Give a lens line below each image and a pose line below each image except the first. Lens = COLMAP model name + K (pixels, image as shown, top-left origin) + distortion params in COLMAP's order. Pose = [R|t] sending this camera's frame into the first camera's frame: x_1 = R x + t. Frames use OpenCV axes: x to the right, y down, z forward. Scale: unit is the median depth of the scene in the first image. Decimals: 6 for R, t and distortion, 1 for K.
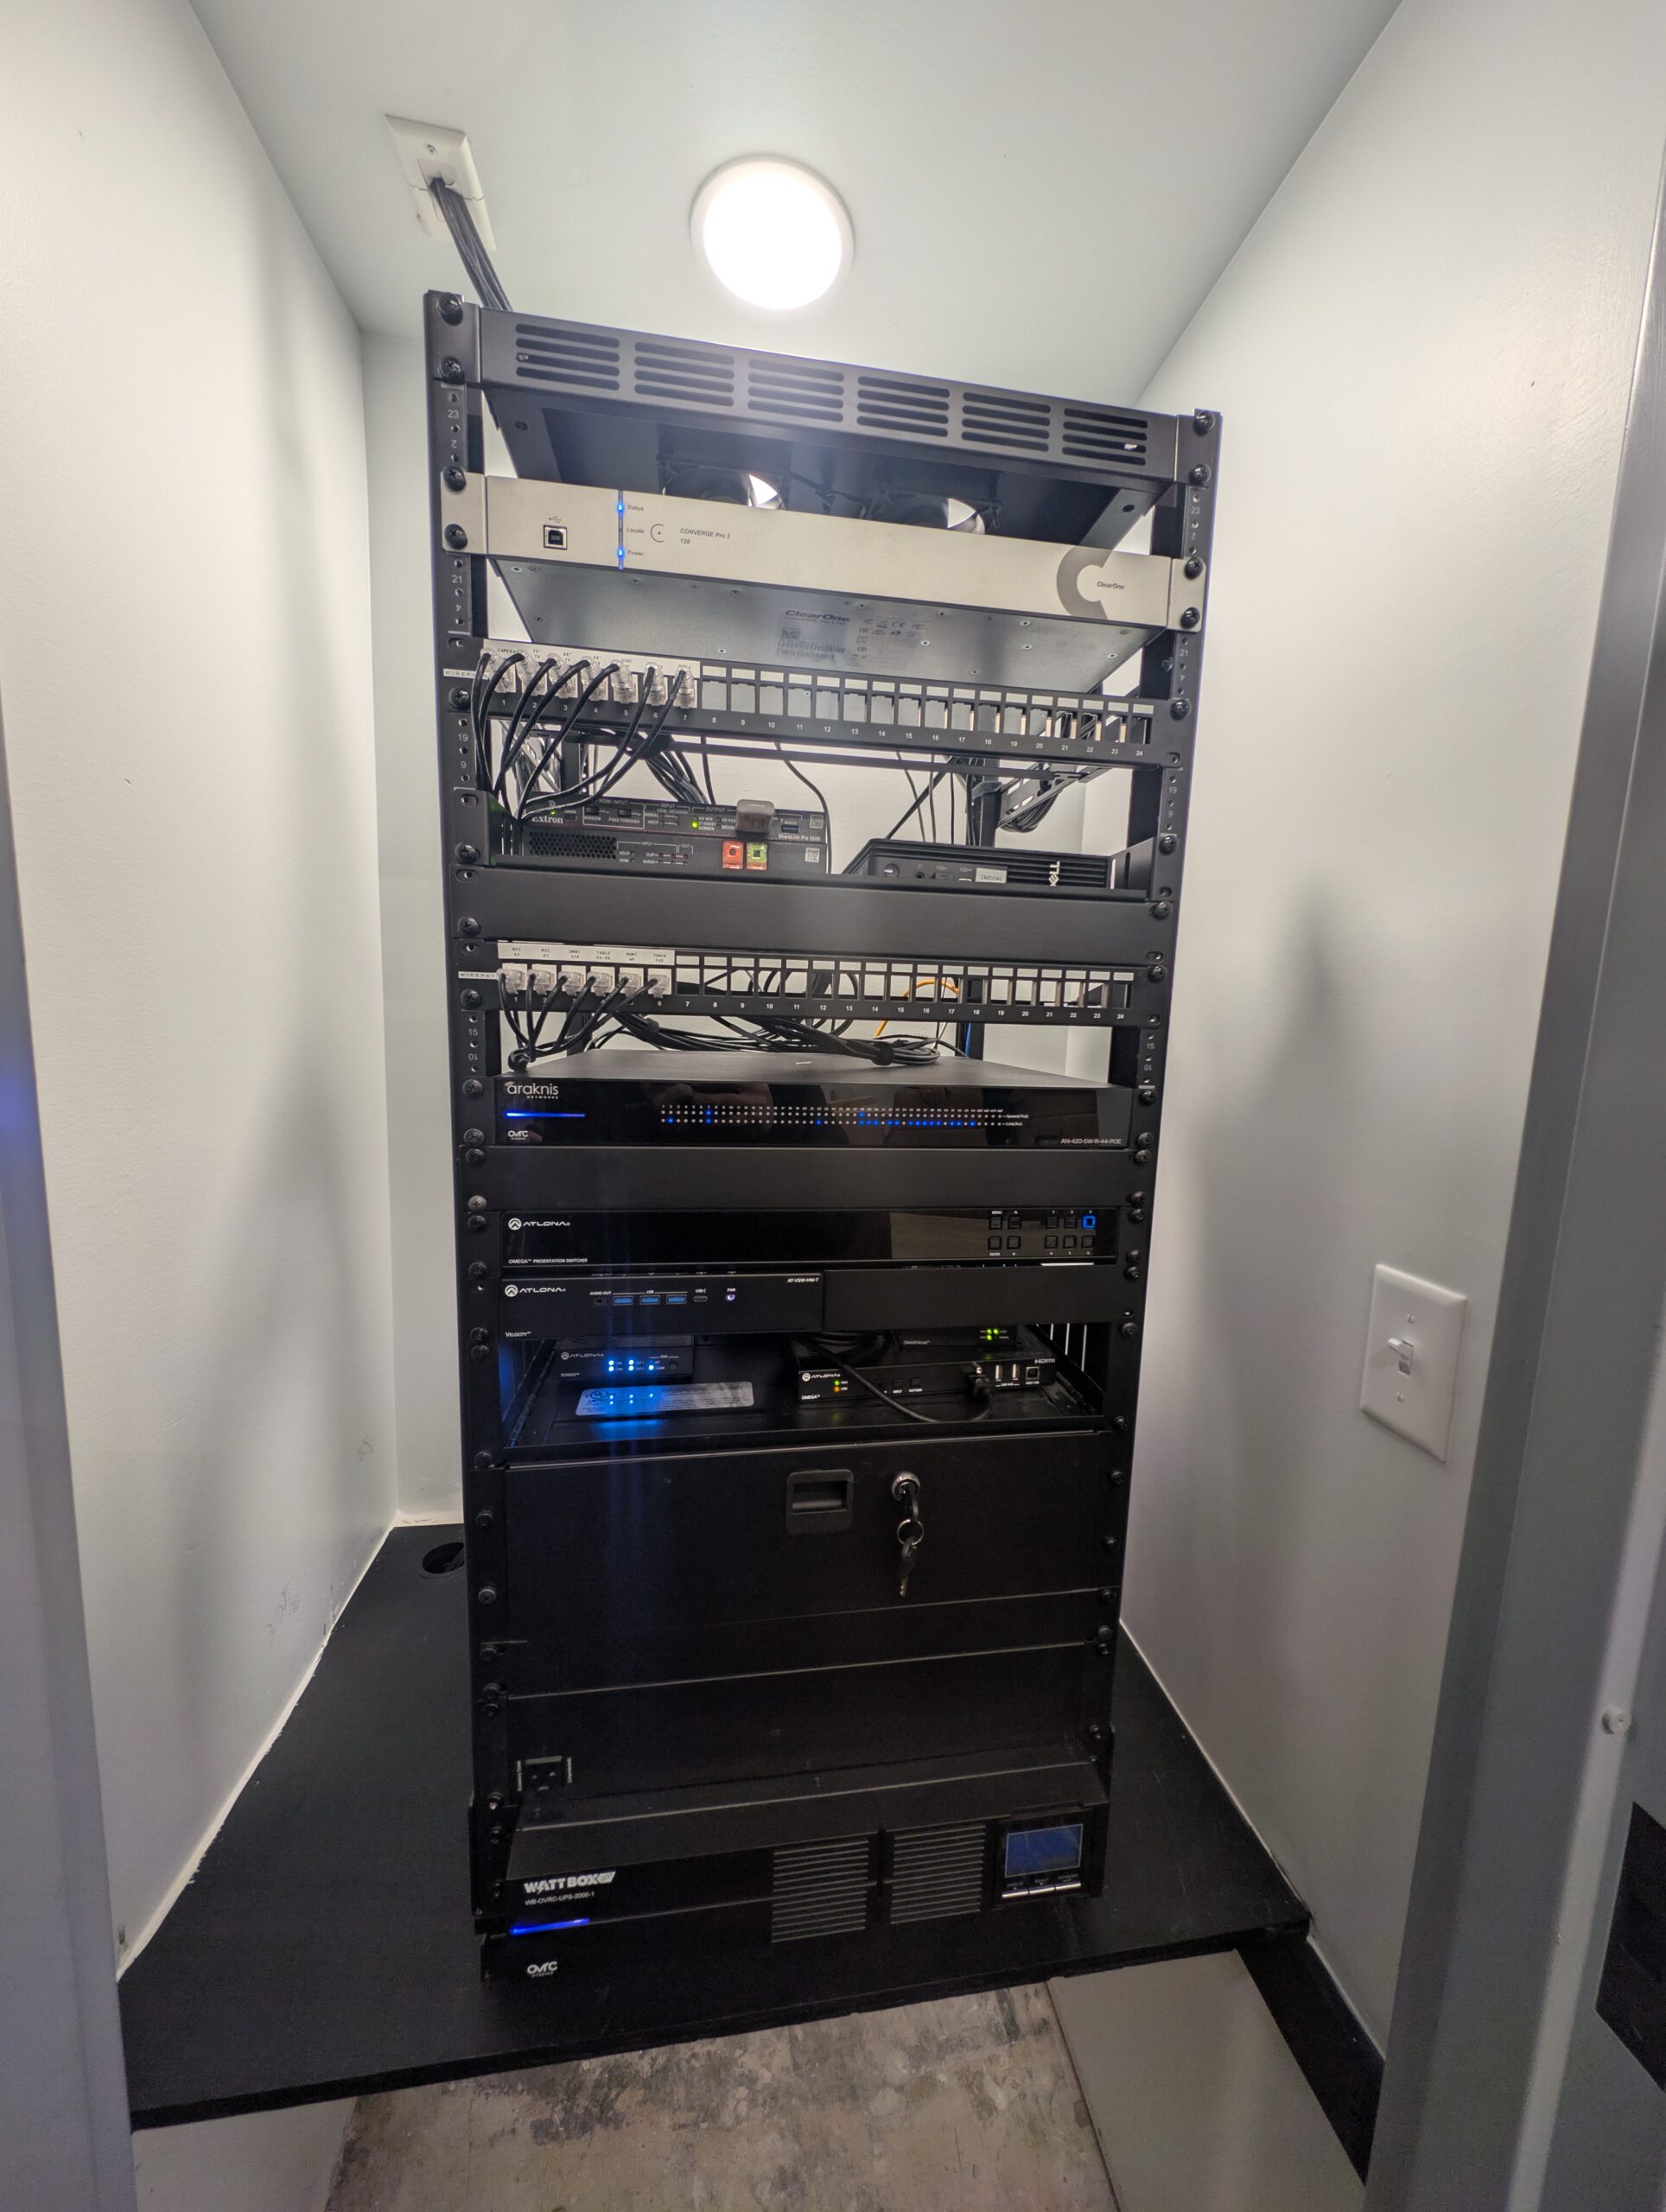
lens RADIAL K [[832.2, 0, 831.0], [0, 832.2, 1112.4], [0, 0, 1]] dist [0.001075, -0.000811]
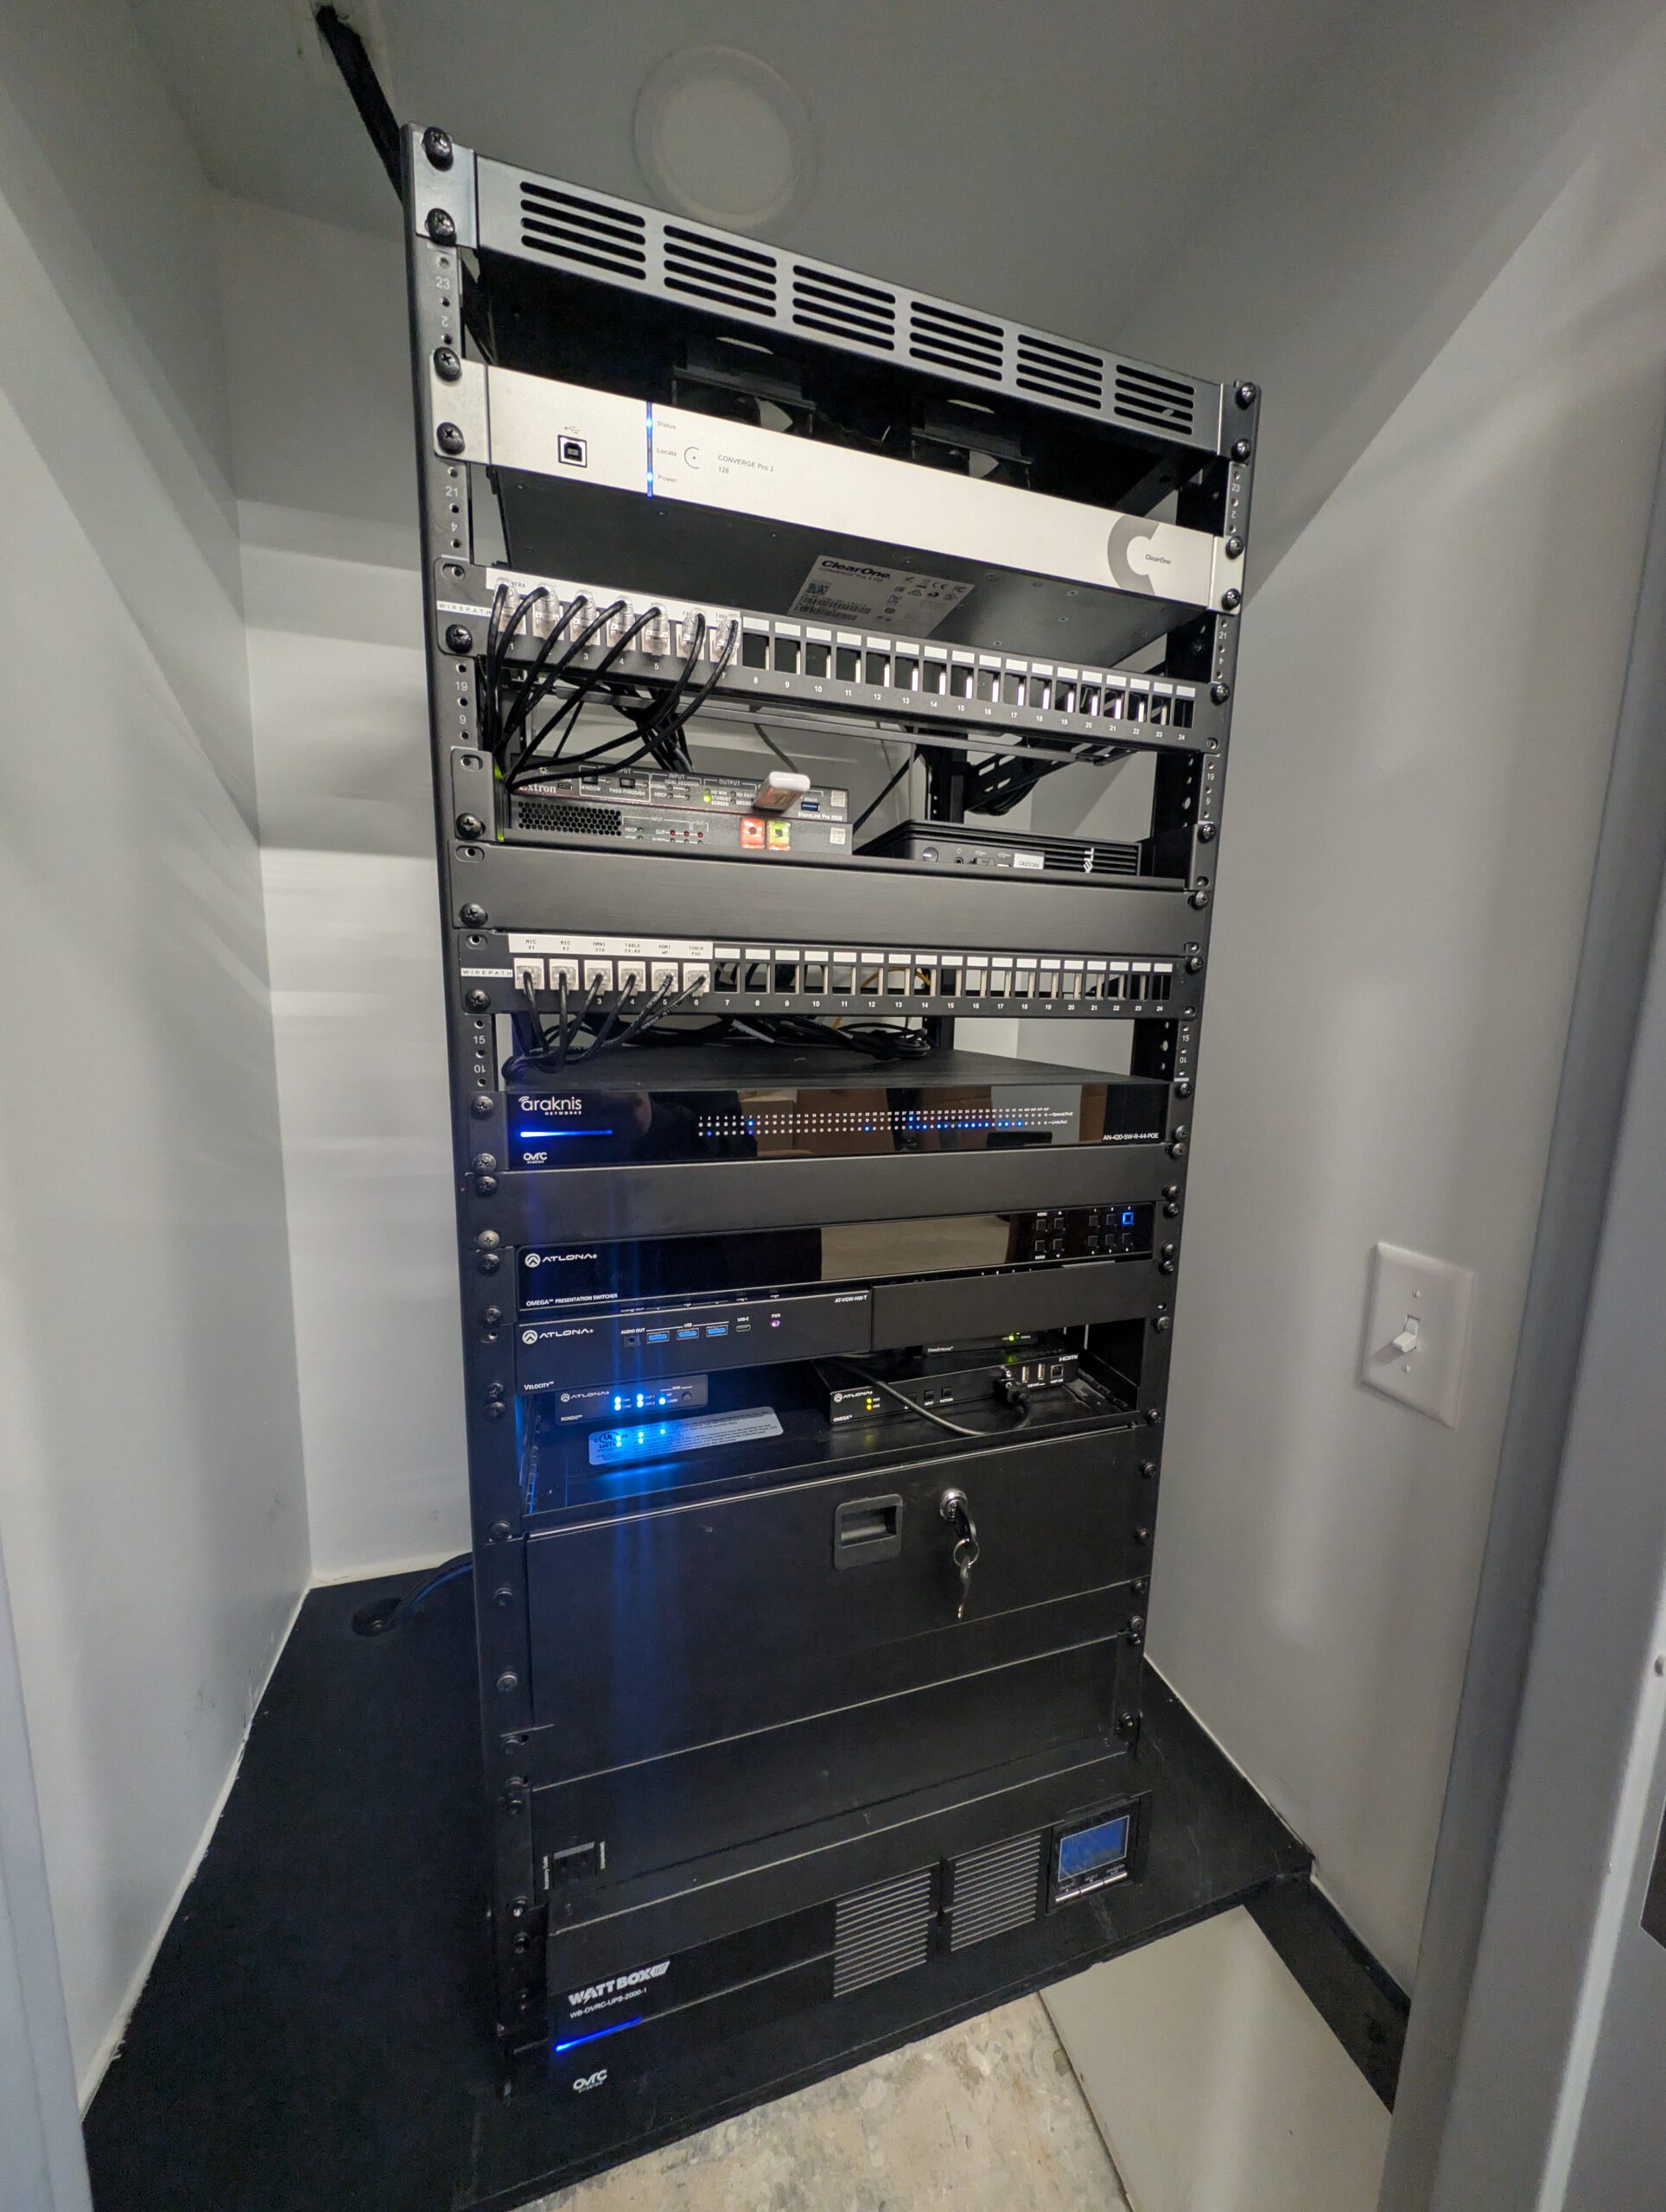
lens RADIAL K [[832.2, 0, 843.6], [0, 832.2, 1113.6], [0, 0, 1]] dist [0.001075, -0.000811]
pose [[0.986212, -0.034216, 0.161912, -0.177285], [0.030091, 0.999159, 0.027860, -0.029666], [-0.162729, -0.022603, 0.986412, 0.088887]]
